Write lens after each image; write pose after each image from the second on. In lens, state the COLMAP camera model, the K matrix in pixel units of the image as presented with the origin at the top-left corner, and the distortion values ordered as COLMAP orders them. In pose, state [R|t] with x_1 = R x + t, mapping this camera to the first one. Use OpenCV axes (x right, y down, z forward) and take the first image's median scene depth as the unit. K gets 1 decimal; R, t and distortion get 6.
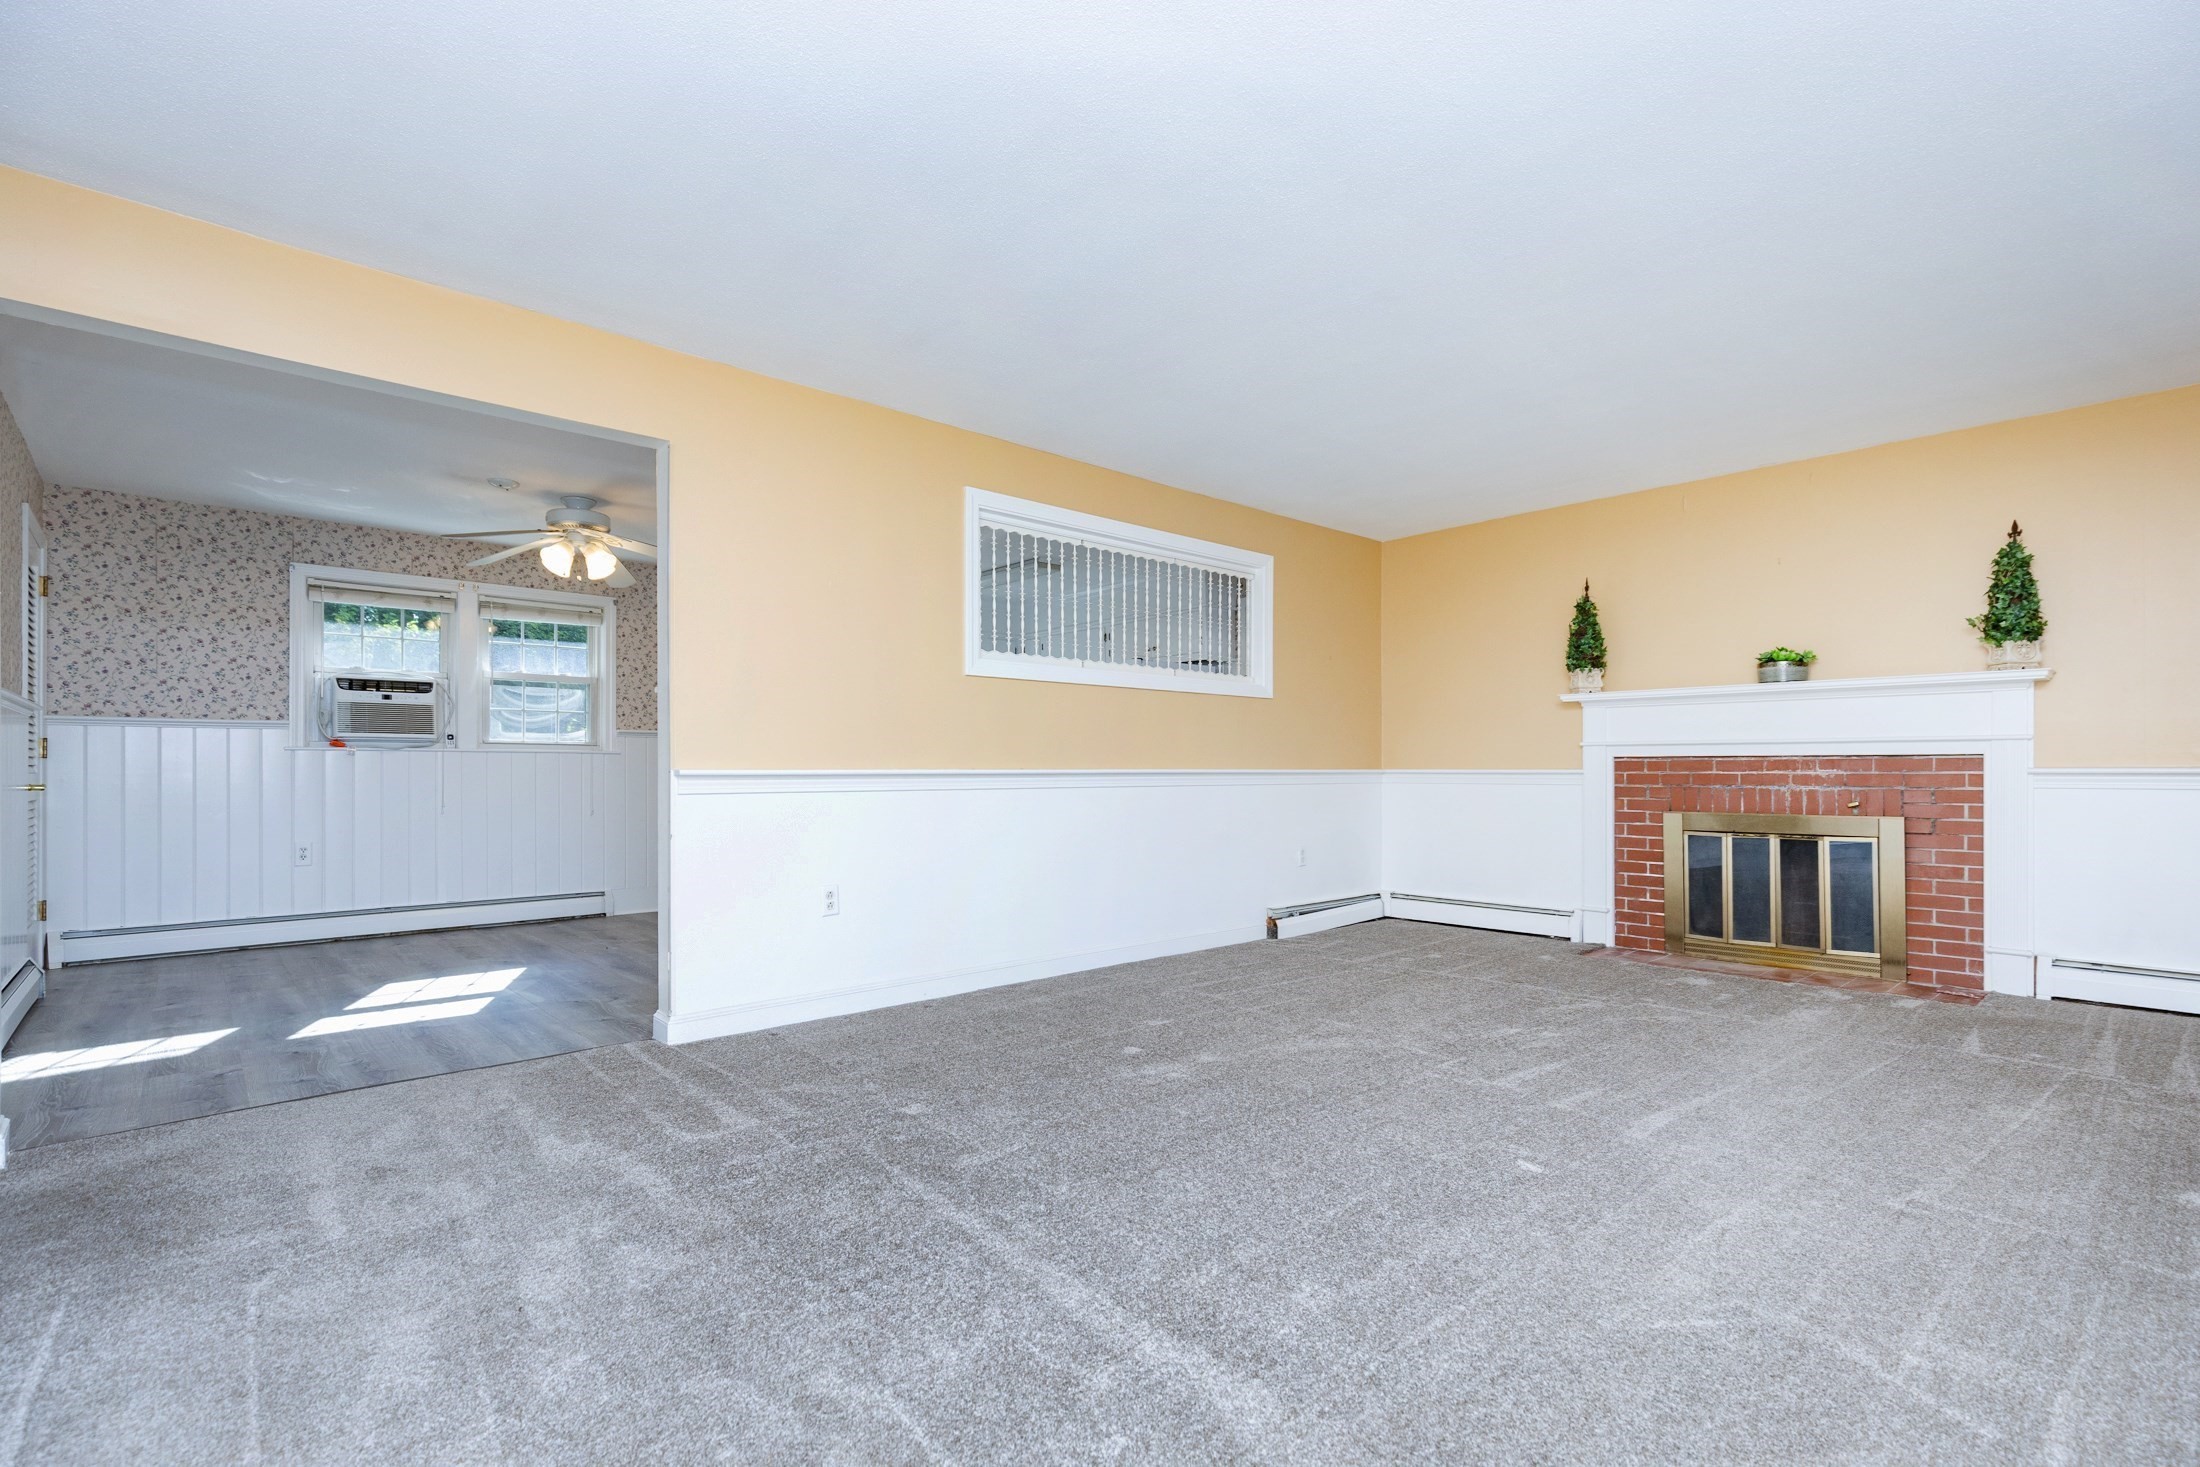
lens RADIAL K [[986.8, 0, 1094.3], [0, 986.8, 752.4], [0, 0, 1]] dist [0.003801, -0.000358]
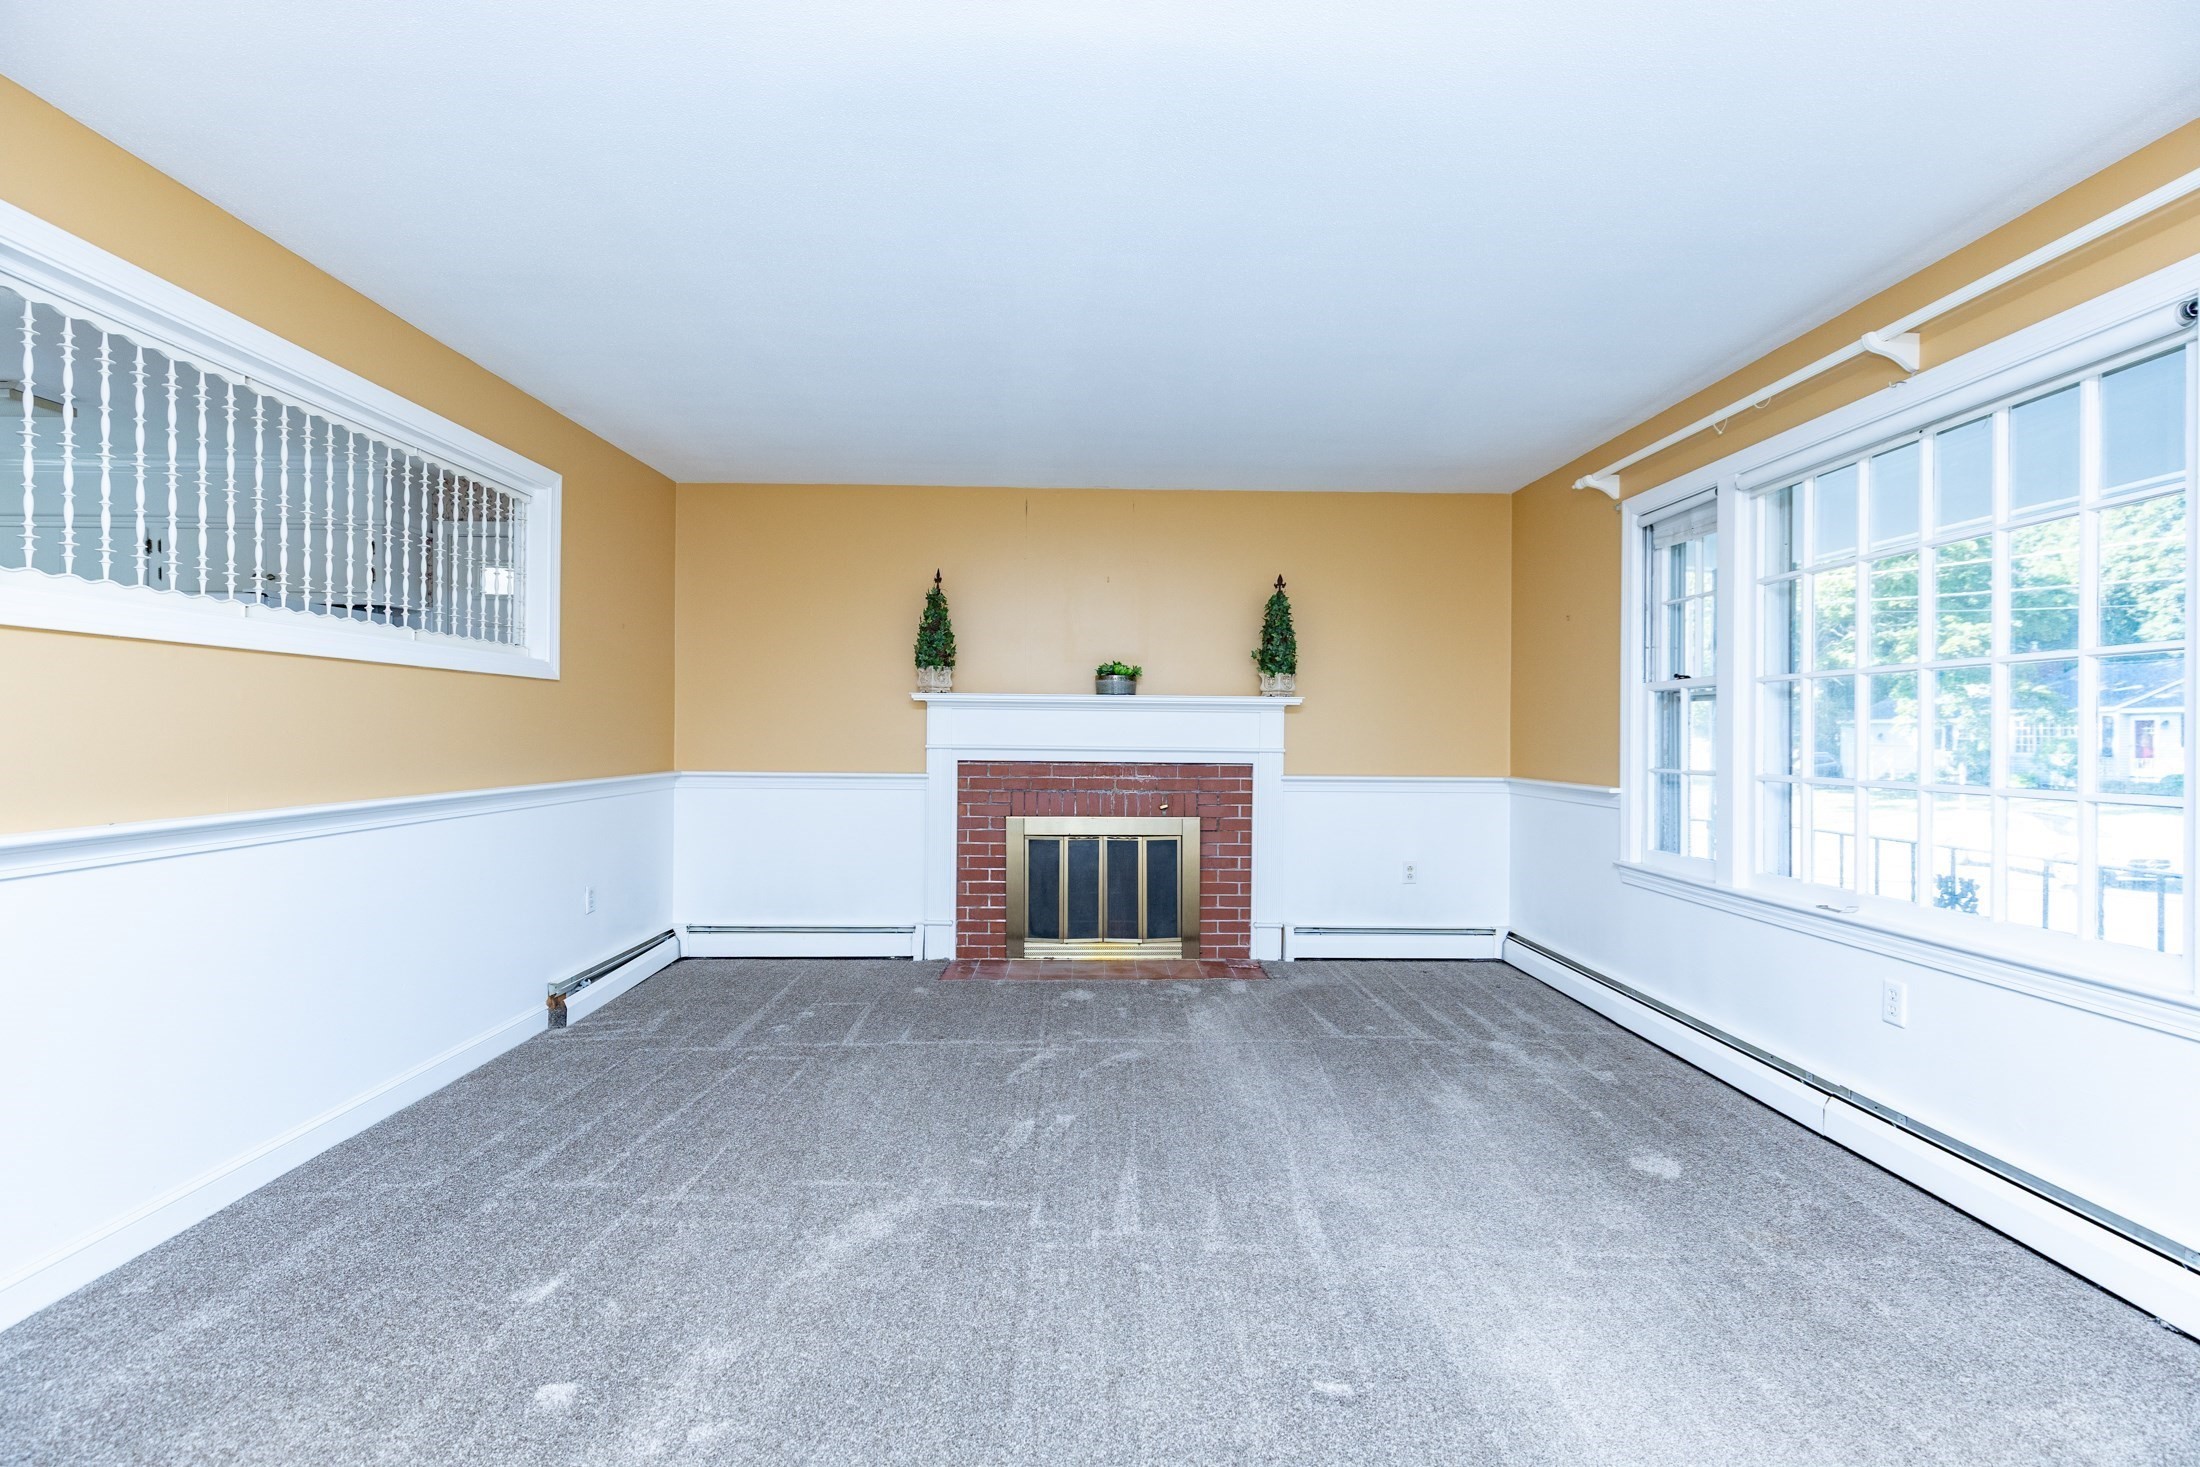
lens RADIAL K [[986.8, 0, 1108.6], [0, 986.8, 728.2], [0, 0, 1]] dist [0.003801, -0.000358]
pose [[0.647981, 0.007673, 0.761618, -0.118999], [-0.020398, 0.999765, 0.007282, -0.041205], [-0.761384, -0.020254, 0.647985, 0.309313]]
